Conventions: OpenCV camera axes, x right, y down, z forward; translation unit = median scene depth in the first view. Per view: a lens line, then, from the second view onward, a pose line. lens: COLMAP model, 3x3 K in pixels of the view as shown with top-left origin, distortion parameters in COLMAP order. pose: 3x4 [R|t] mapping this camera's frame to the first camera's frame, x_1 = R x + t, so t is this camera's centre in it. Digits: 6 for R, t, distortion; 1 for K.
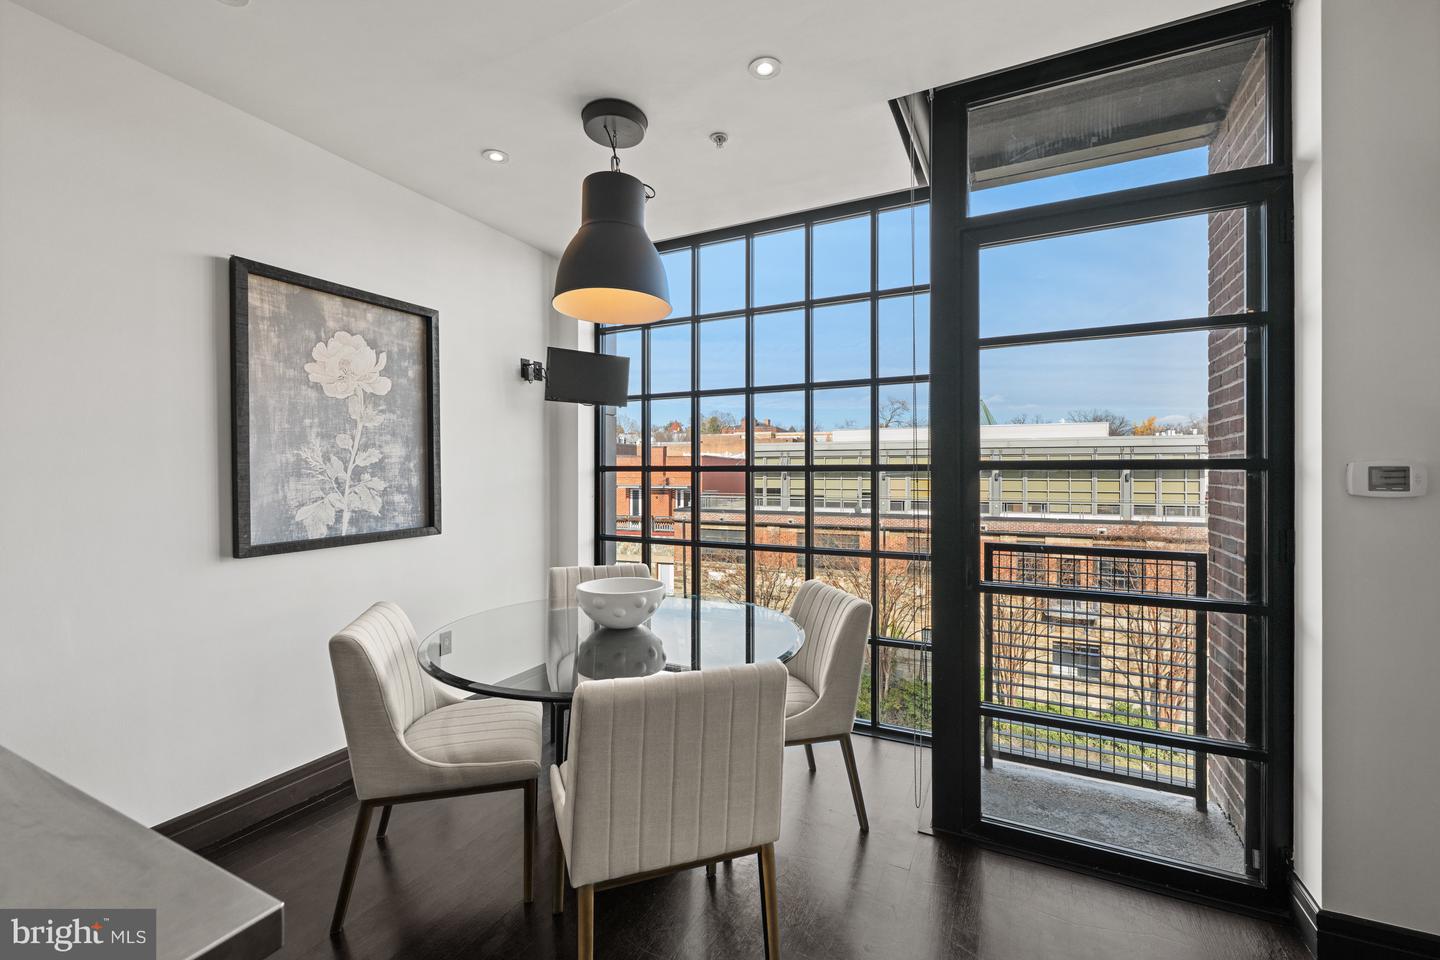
lens RADIAL K [[589.0, 0, 720.0], [0, 589.0, 480.0], [0, 0, 1]] dist [-0.000666, 0.000191]
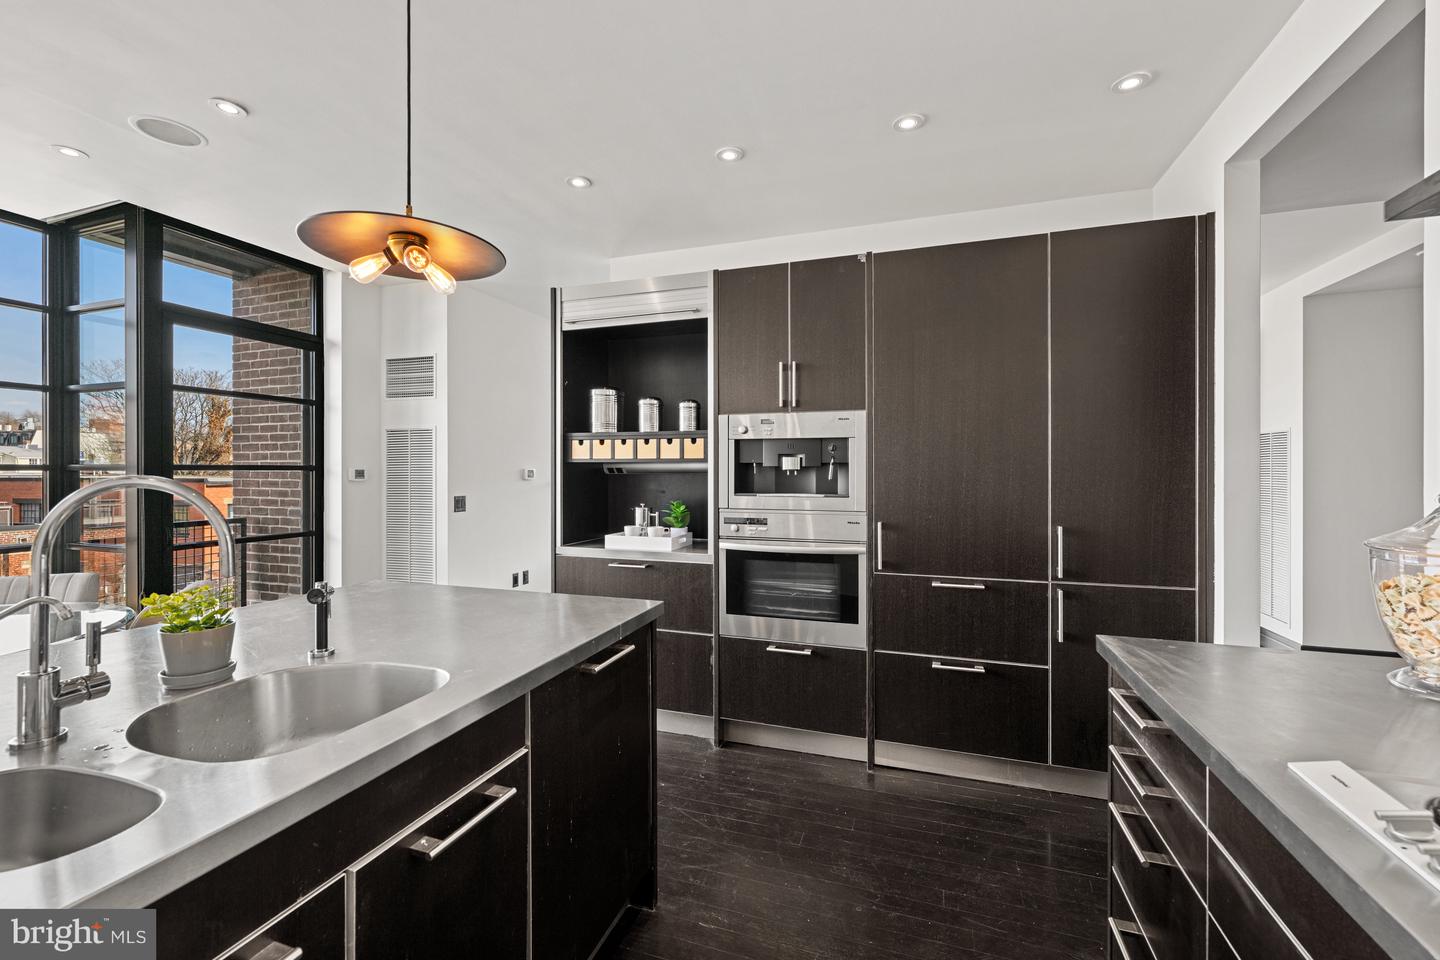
lens RADIAL K [[589.0, 0, 720.0], [0, 589.0, 480.0], [0, 0, 1]] dist [-0.000666, 0.000191]
pose [[-0.123196, -0.006061, 0.992364, -1.505445], [0.001156, 0.999980, 0.006251, 0.008435], [-0.992382, 0.001917, -0.123186, -0.269122]]
